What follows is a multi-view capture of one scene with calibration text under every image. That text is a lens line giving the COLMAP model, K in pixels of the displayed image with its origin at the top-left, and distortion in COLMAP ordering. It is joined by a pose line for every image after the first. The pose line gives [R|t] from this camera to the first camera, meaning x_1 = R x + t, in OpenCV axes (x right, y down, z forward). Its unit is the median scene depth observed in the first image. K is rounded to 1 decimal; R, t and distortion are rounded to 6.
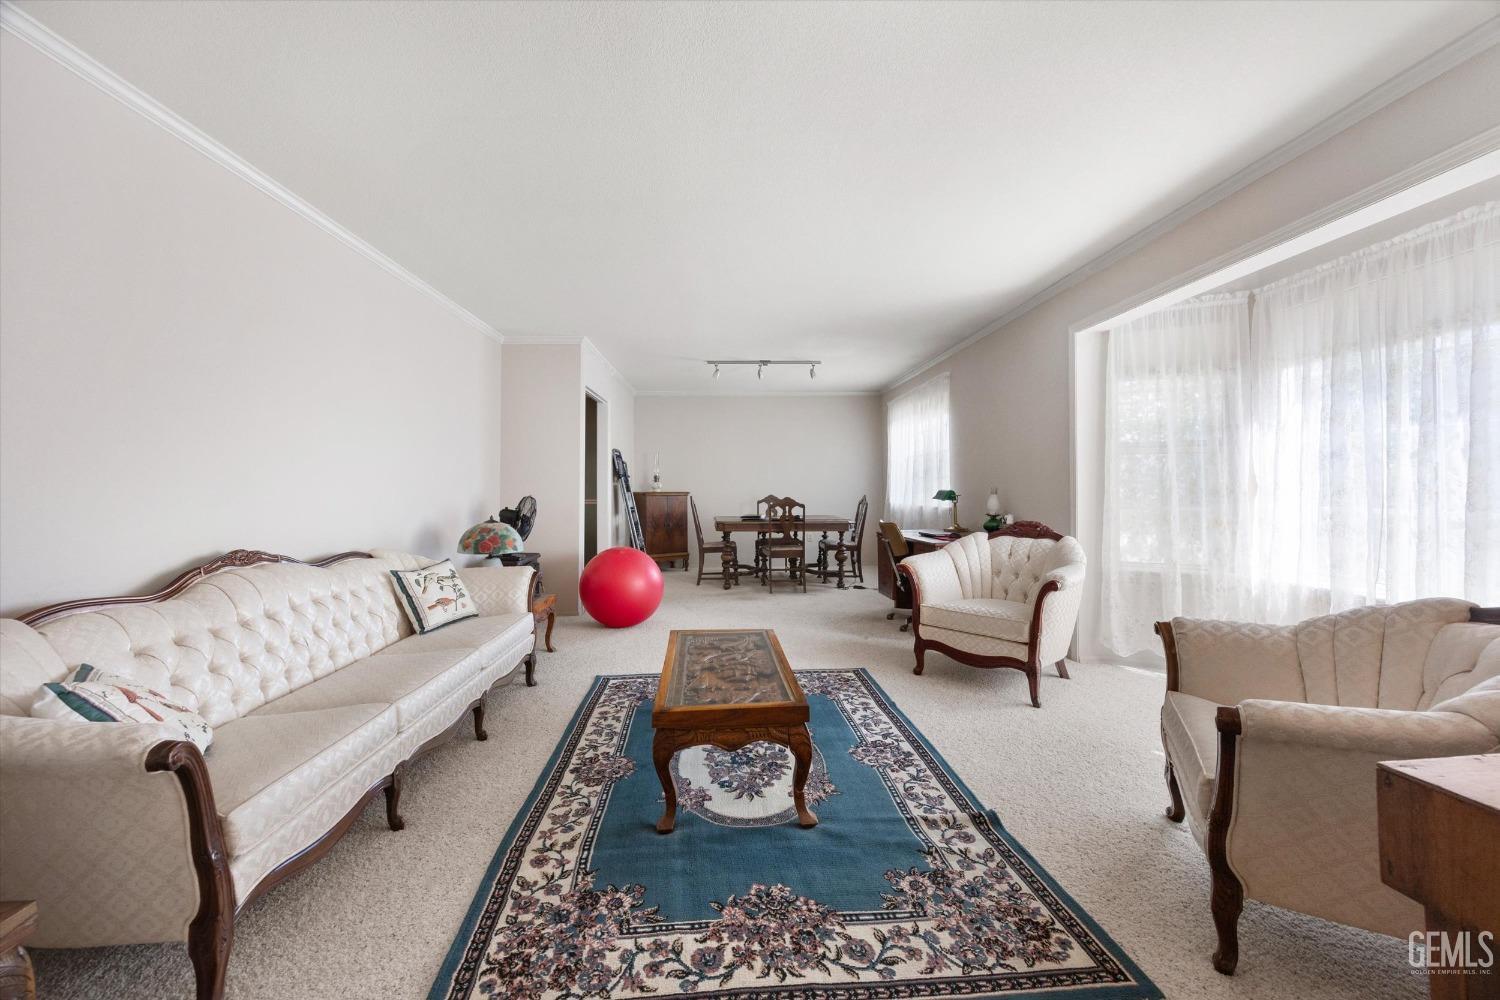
lens RADIAL K [[569.8, 0, 753.0], [0, 569.8, 477.8], [0, 0, 1]] dist [-0.002850, 0.000020]
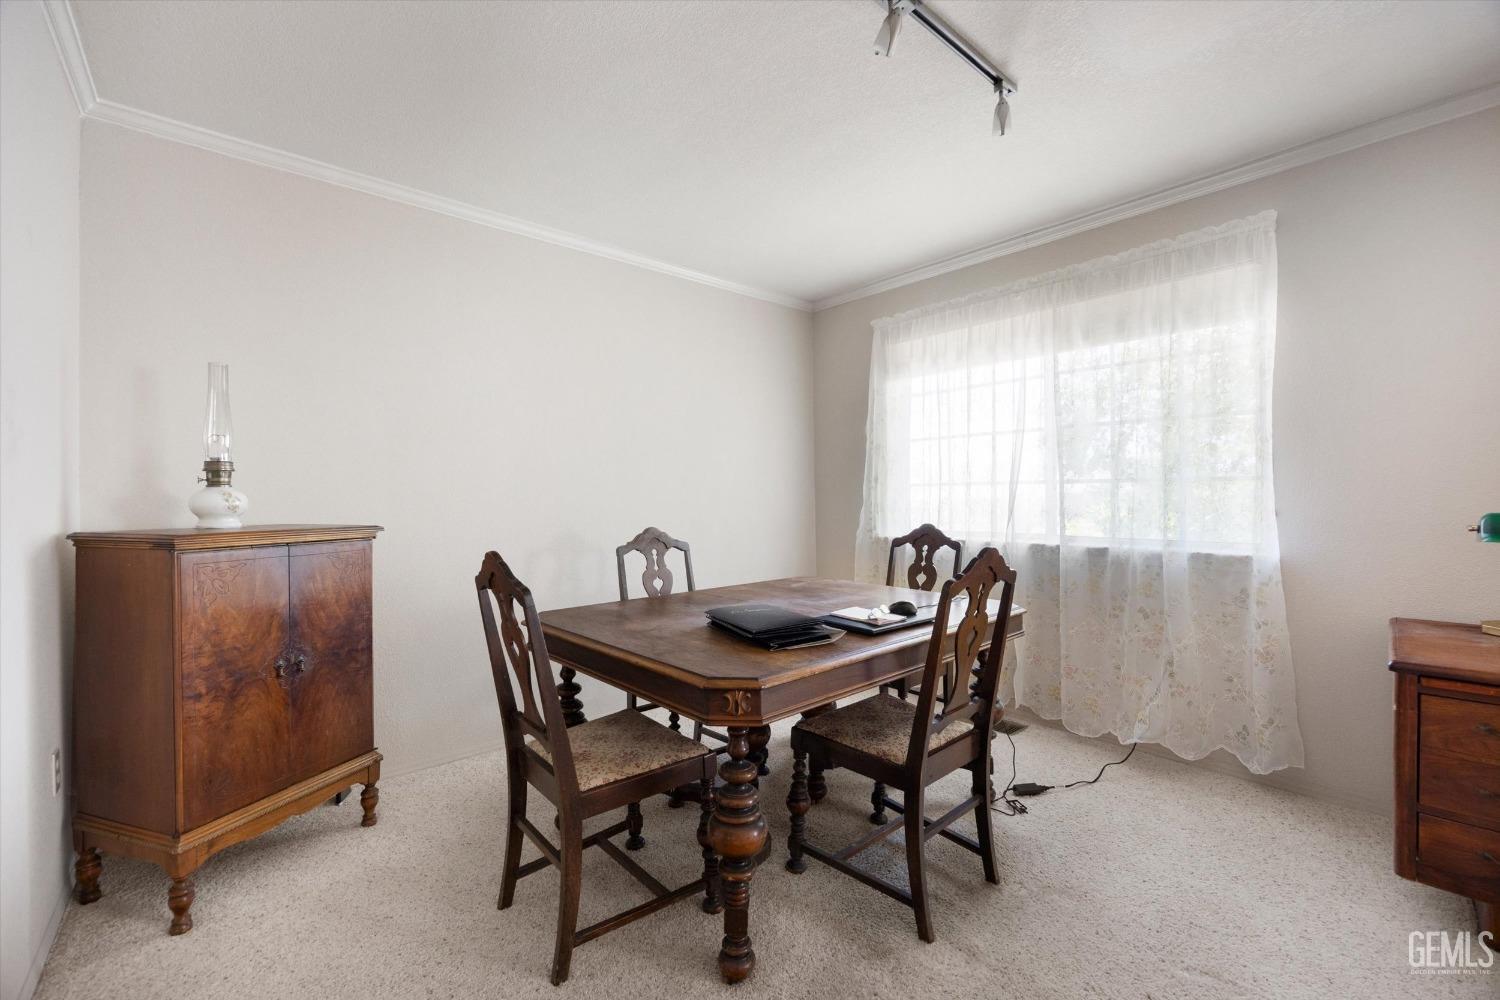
lens RADIAL K [[626.8, 0, 750.0], [0, 626.8, 500.0], [0, 0, 1]] dist [-0.012466, -0.000029]
pose [[0.787966, -0.001707, 0.615716, -0.434400], [-0.005660, 0.999934, 0.010016, 0.025147], [-0.615692, -0.011378, 0.787905, 1.855693]]
